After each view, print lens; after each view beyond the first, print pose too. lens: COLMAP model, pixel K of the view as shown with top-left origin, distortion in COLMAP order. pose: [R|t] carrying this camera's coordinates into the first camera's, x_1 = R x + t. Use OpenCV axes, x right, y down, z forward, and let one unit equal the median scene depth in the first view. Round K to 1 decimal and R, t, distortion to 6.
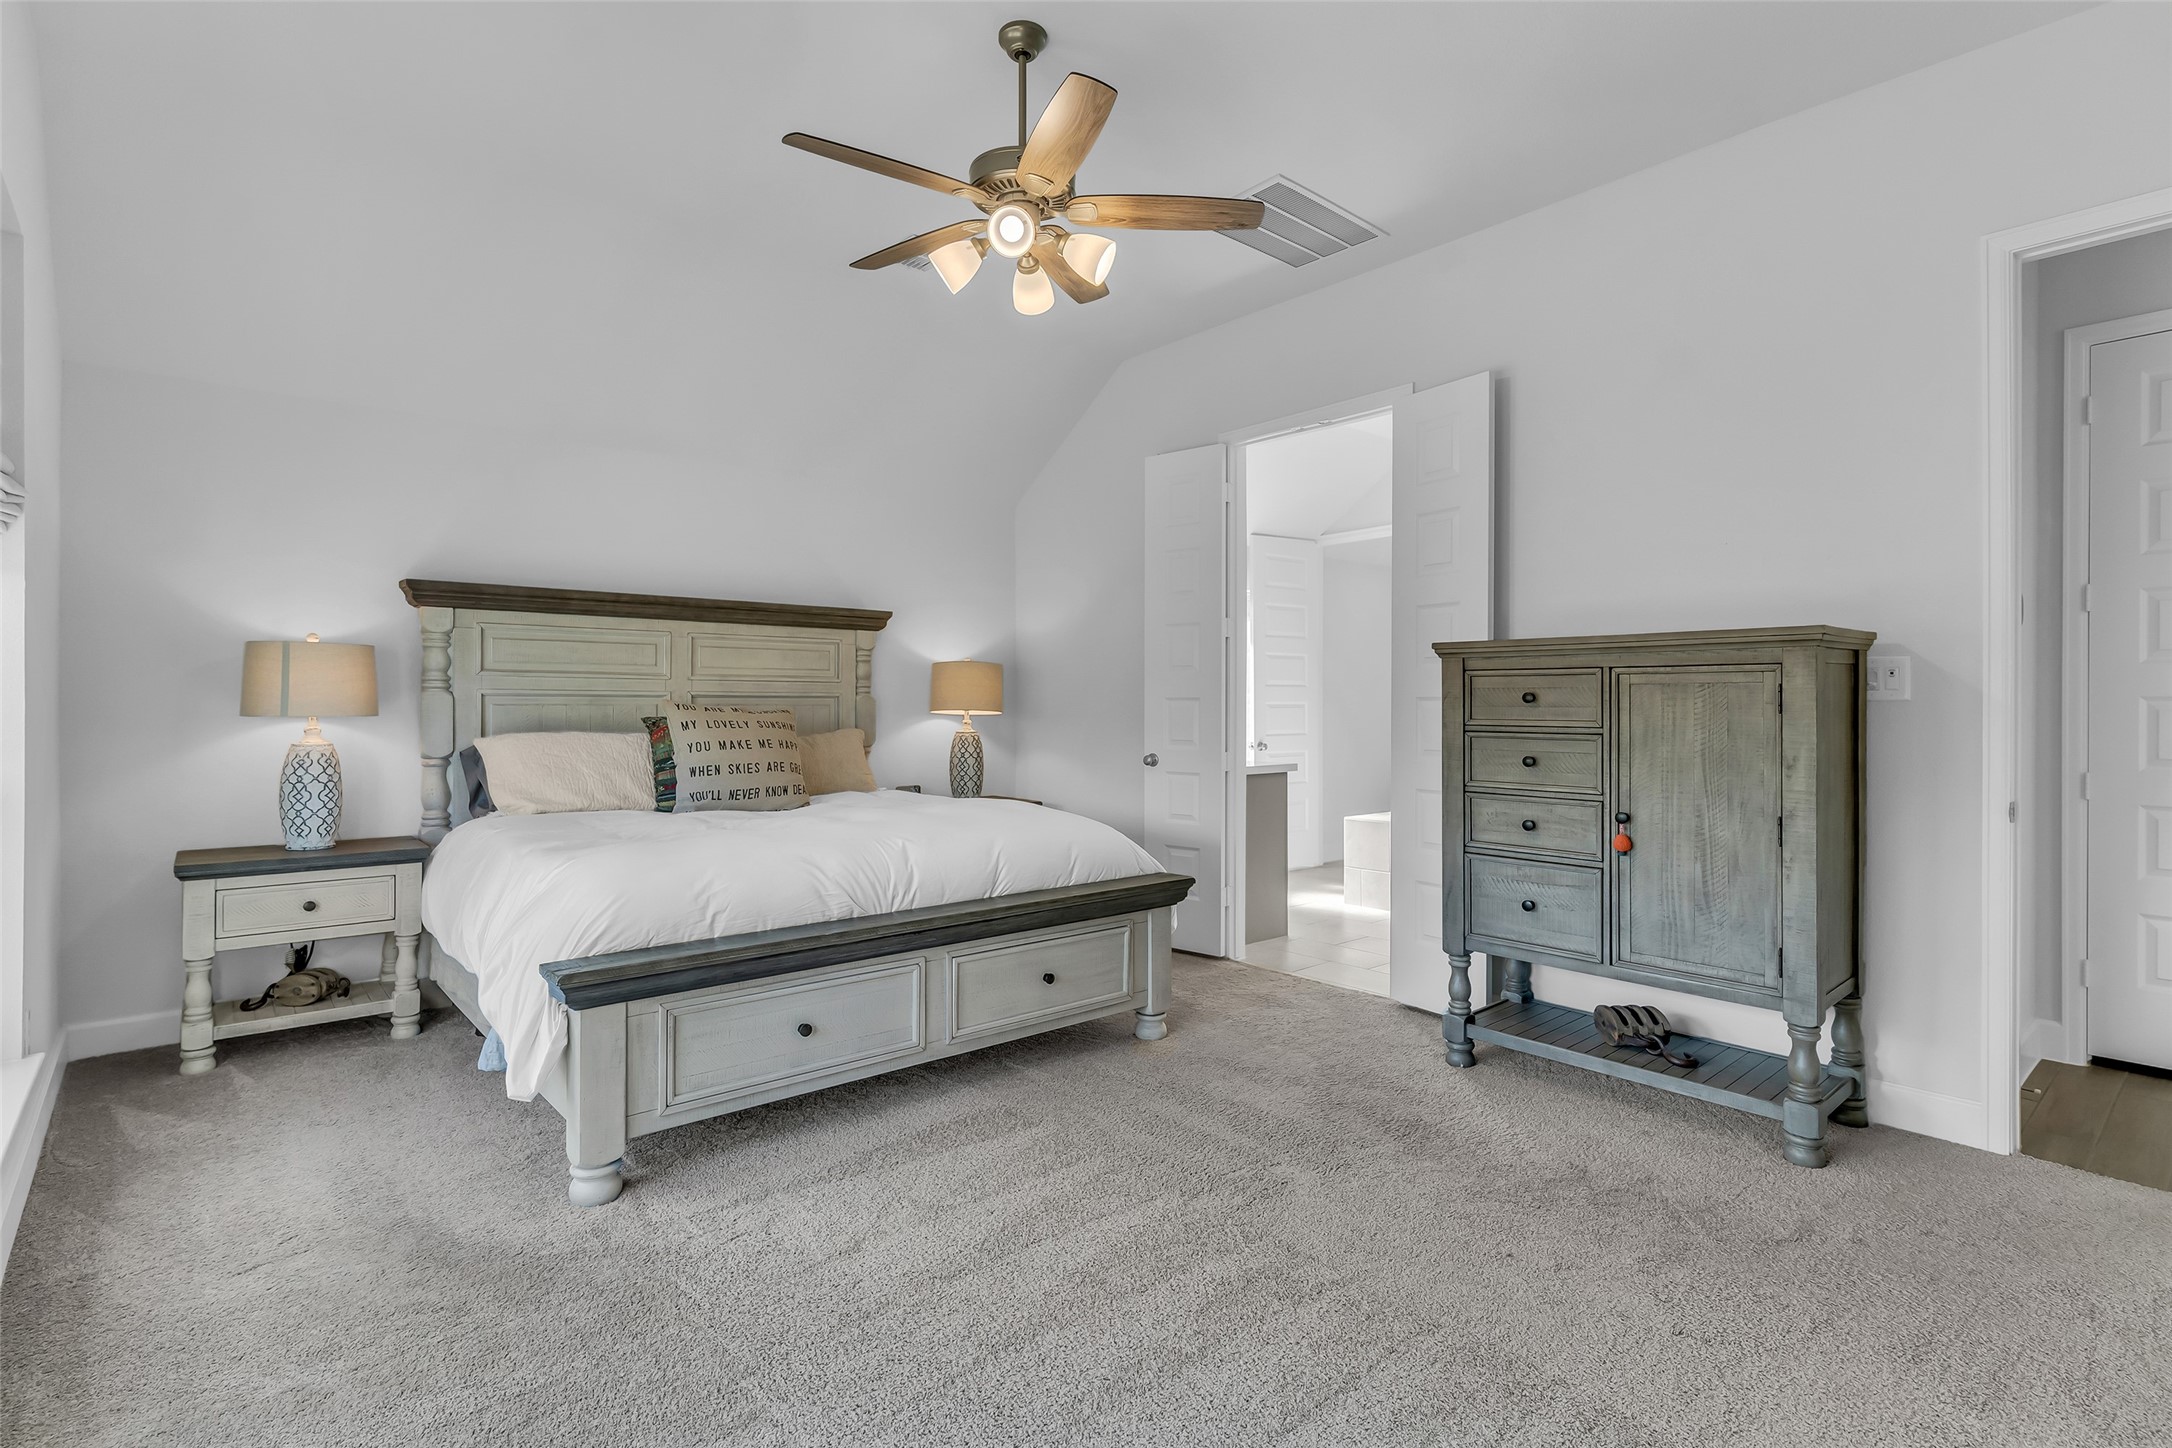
lens RADIAL K [[1056.0, 0, 1091.3], [0, 1056.0, 694.8], [0, 0, 1]] dist [-0.001766, -0.000380]
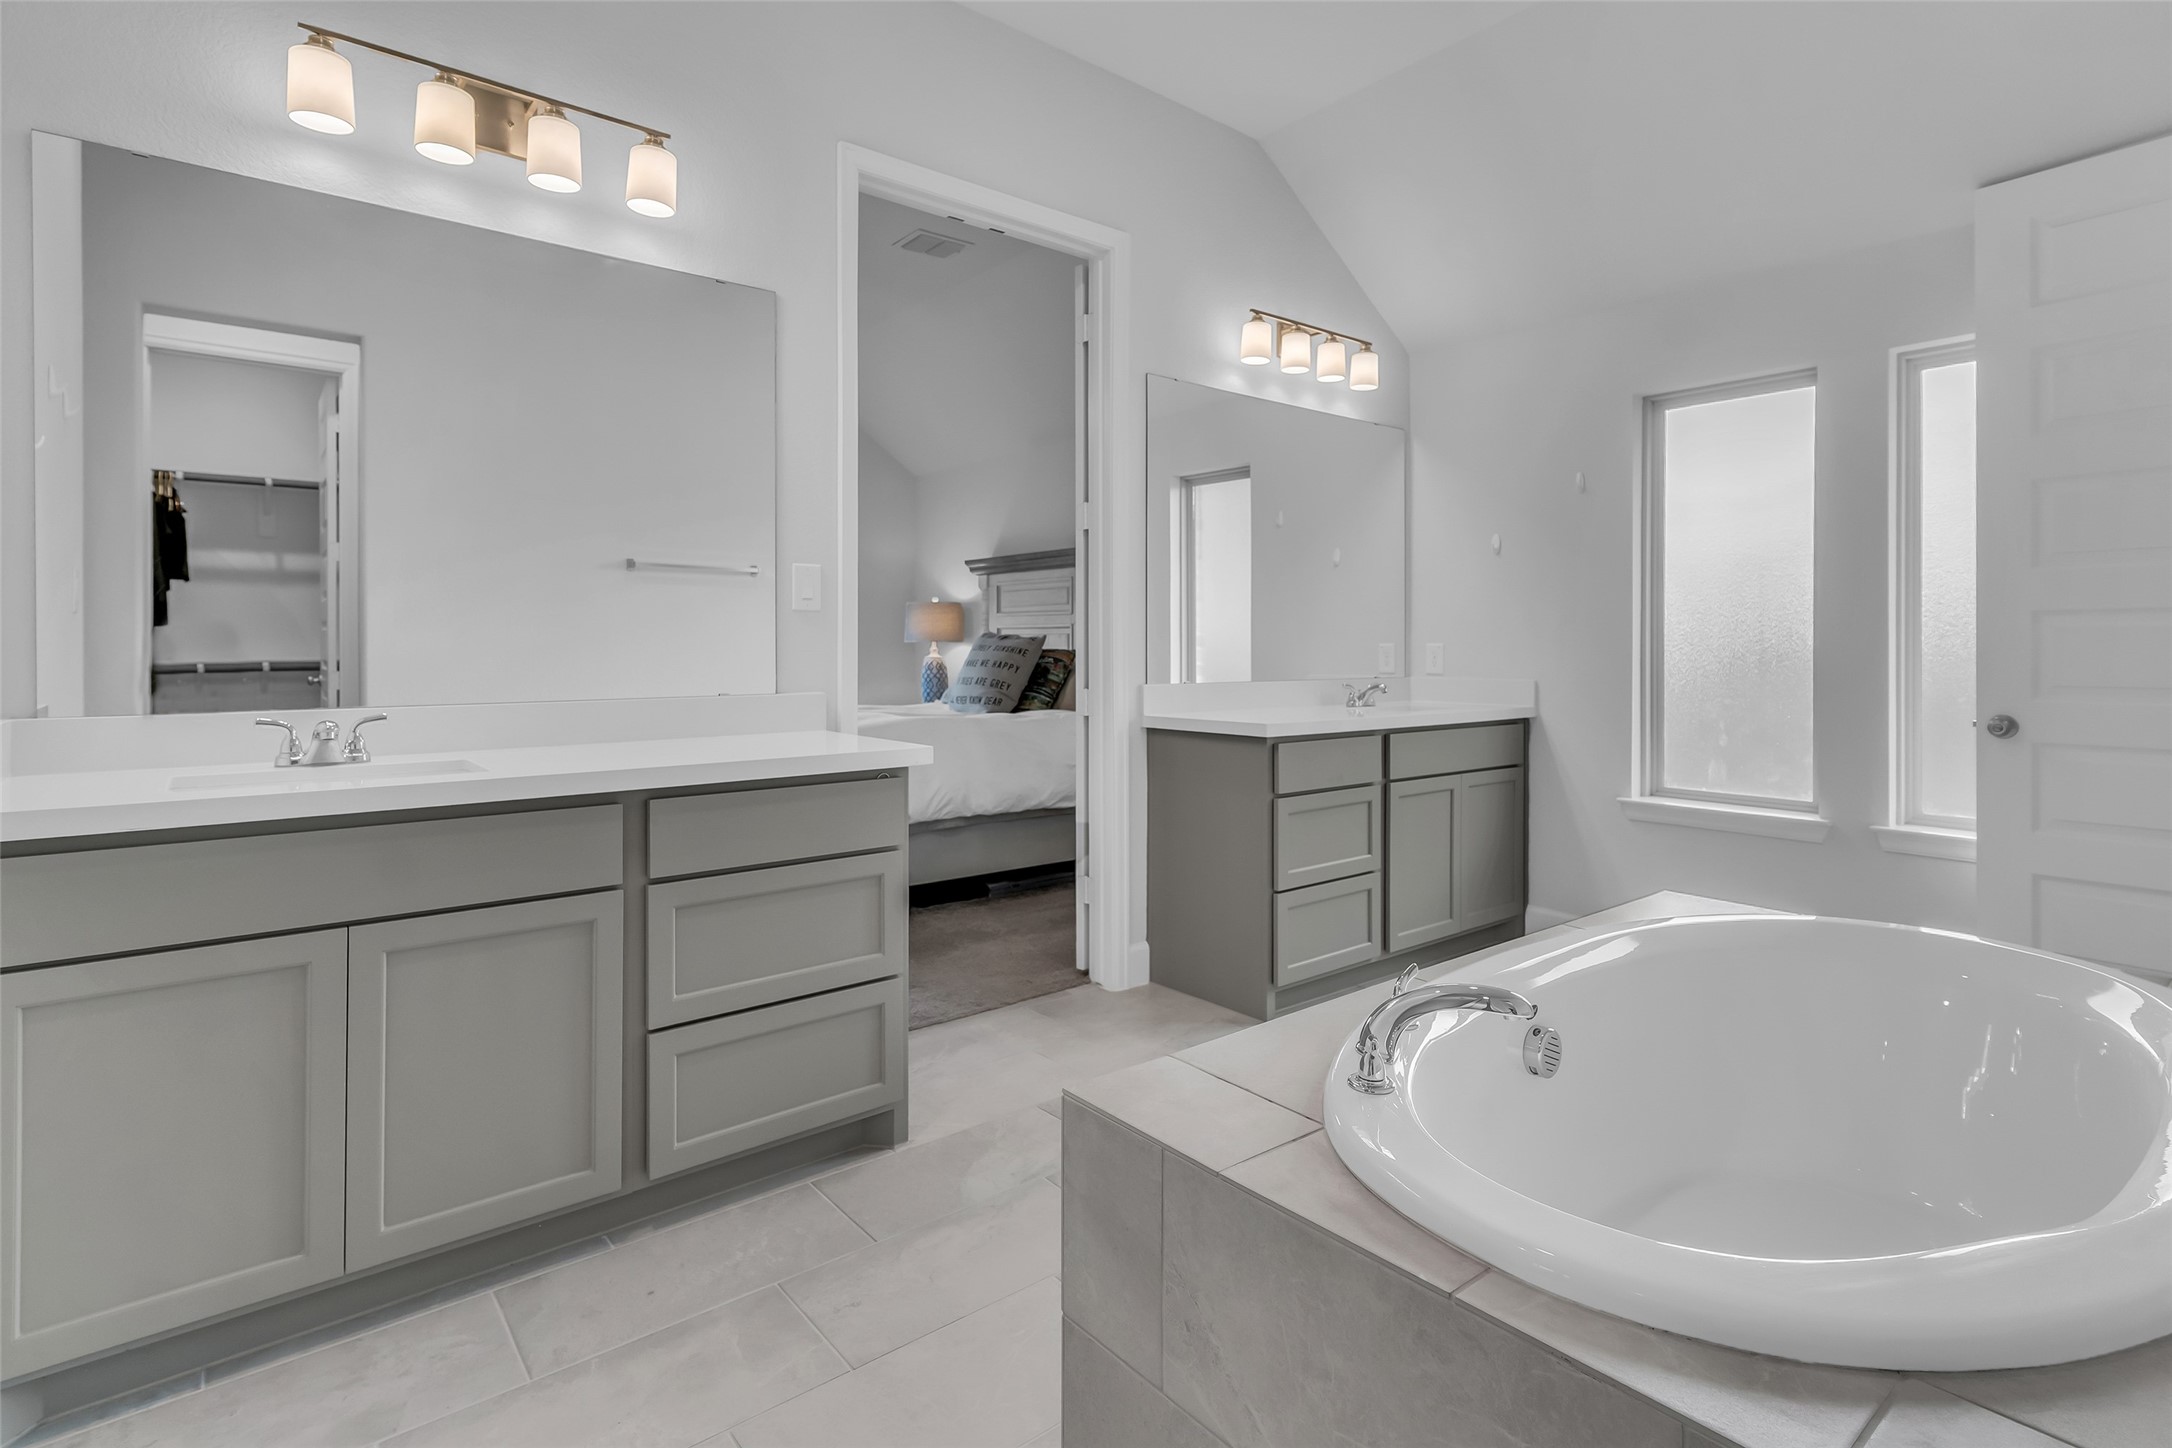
lens RADIAL K [[1061.3, 0, 1080.7], [0, 1061.3, 654.5], [0, 0, 1]] dist [0.000363, -0.000013]
pose [[-0.029409, 0.004243, -0.999558, 0.998773], [0.005239, 0.999978, 0.004090, 0.033002], [0.999554, -0.005116, -0.029431, 1.193109]]
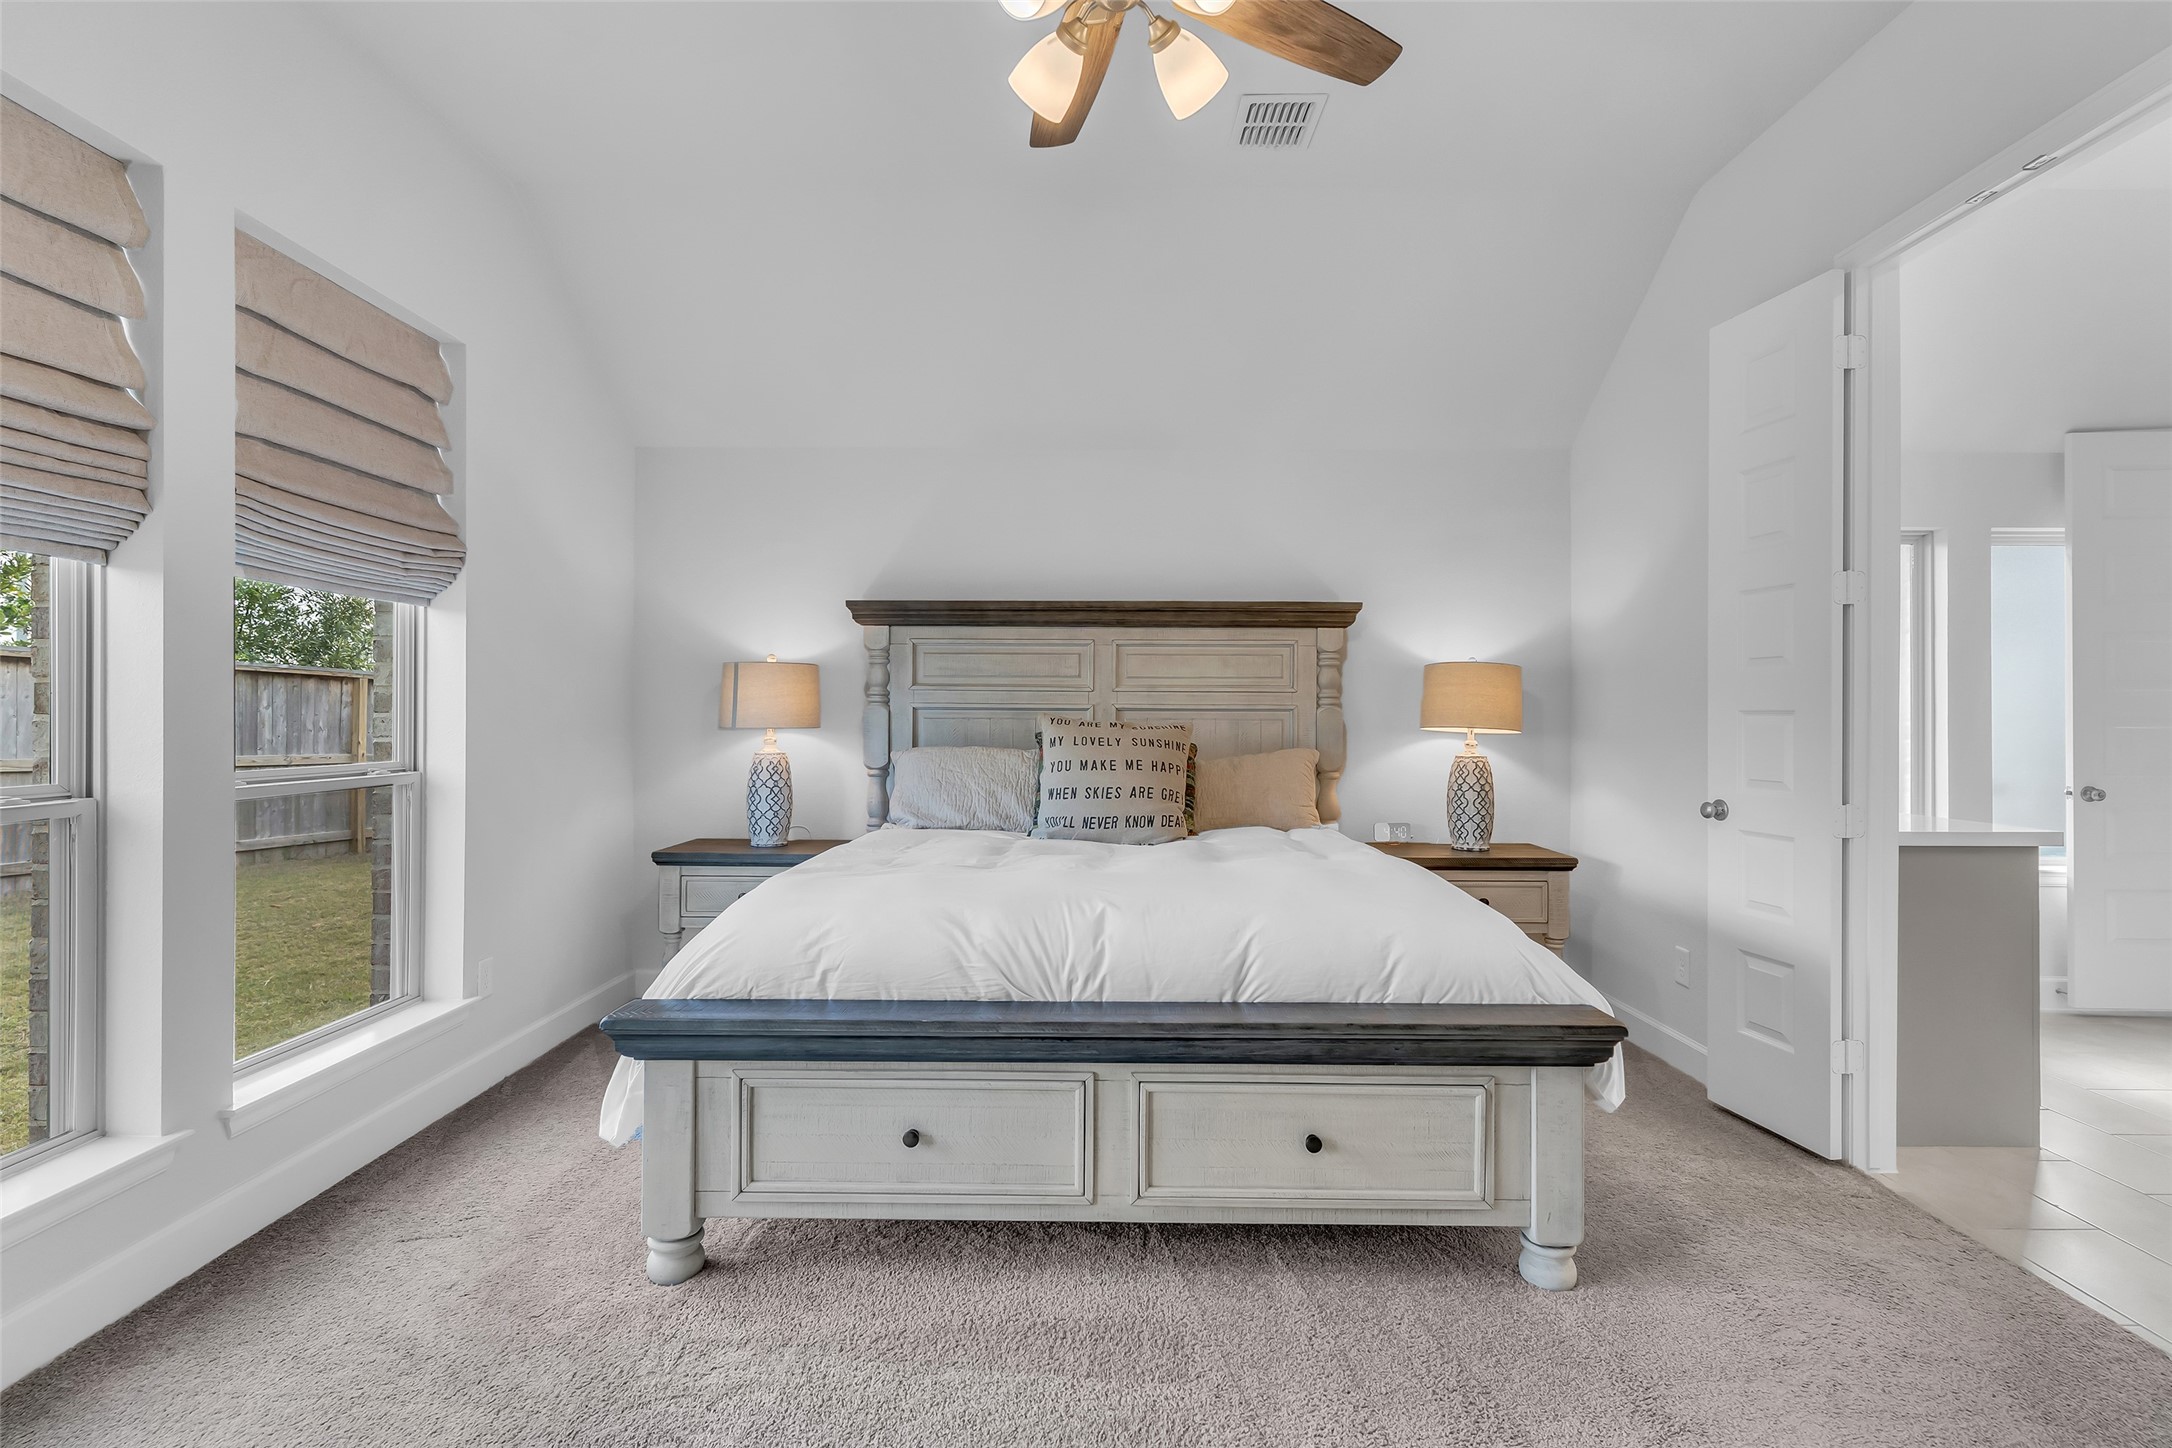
lens RADIAL K [[1053.0, 0, 1078.9], [0, 1053.0, 710.3], [0, 0, 1]] dist [0.000330, -0.000090]
pose [[0.746547, -0.001722, -0.665331, 0.232402], [0.002973, 0.999995, 0.000748, 0.001484], [0.665326, -0.002537, 0.746548, 0.346976]]
